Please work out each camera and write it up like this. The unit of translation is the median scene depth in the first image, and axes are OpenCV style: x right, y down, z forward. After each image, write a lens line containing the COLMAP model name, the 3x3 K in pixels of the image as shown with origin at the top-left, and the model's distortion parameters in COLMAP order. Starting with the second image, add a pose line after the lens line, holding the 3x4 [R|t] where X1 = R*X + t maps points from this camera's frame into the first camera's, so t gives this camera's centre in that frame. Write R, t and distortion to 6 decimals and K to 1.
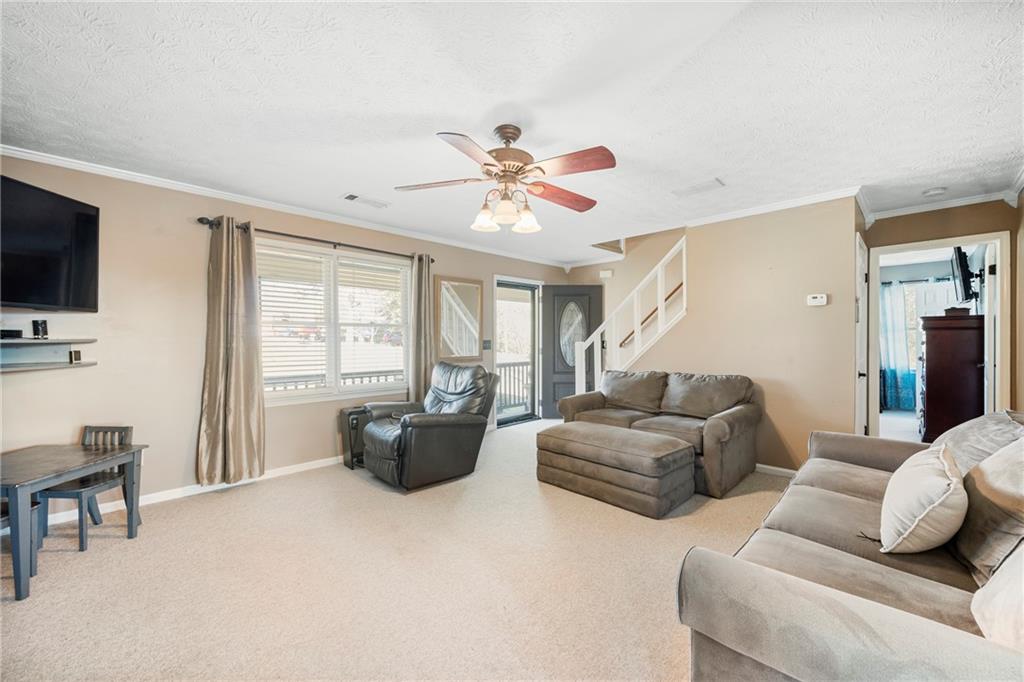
lens RADIAL K [[409.0, 0, 505.7], [0, 409.0, 341.6], [0, 0, 1]] dist [-0.002237, -0.000204]
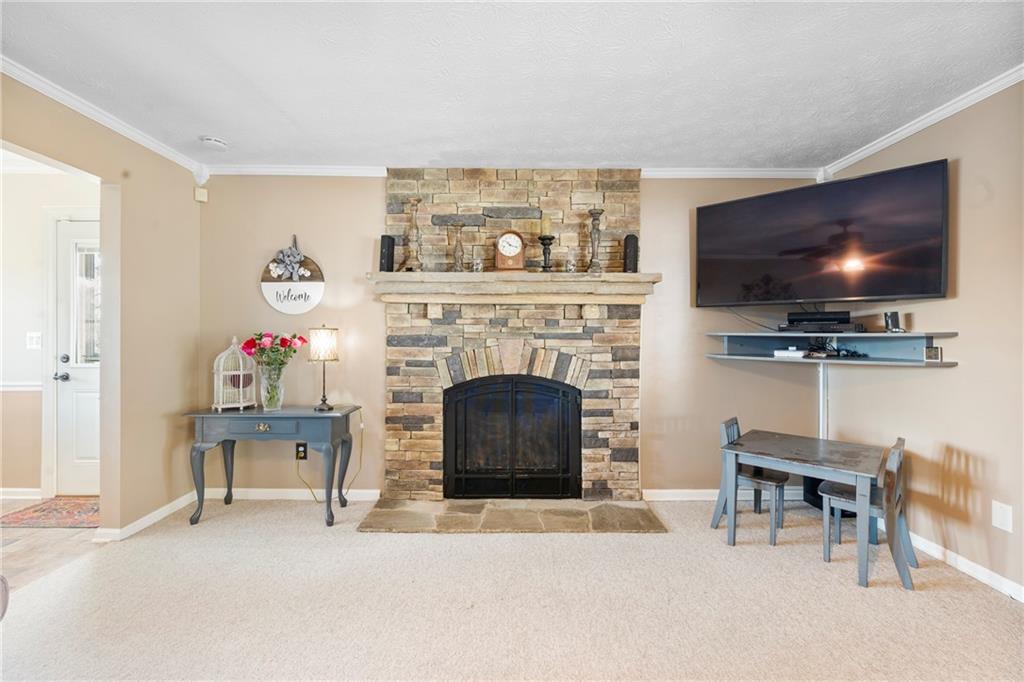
lens RADIAL K [[409.0, 0, 509.3], [0, 409.0, 335.5], [0, 0, 1]] dist [-0.002237, -0.000204]
pose [[-0.690188, -0.001771, -0.723628, 0.154382], [-0.000515, 0.999998, -0.001957, 0.002215], [0.723630, -0.000978, -0.690187, 1.315846]]
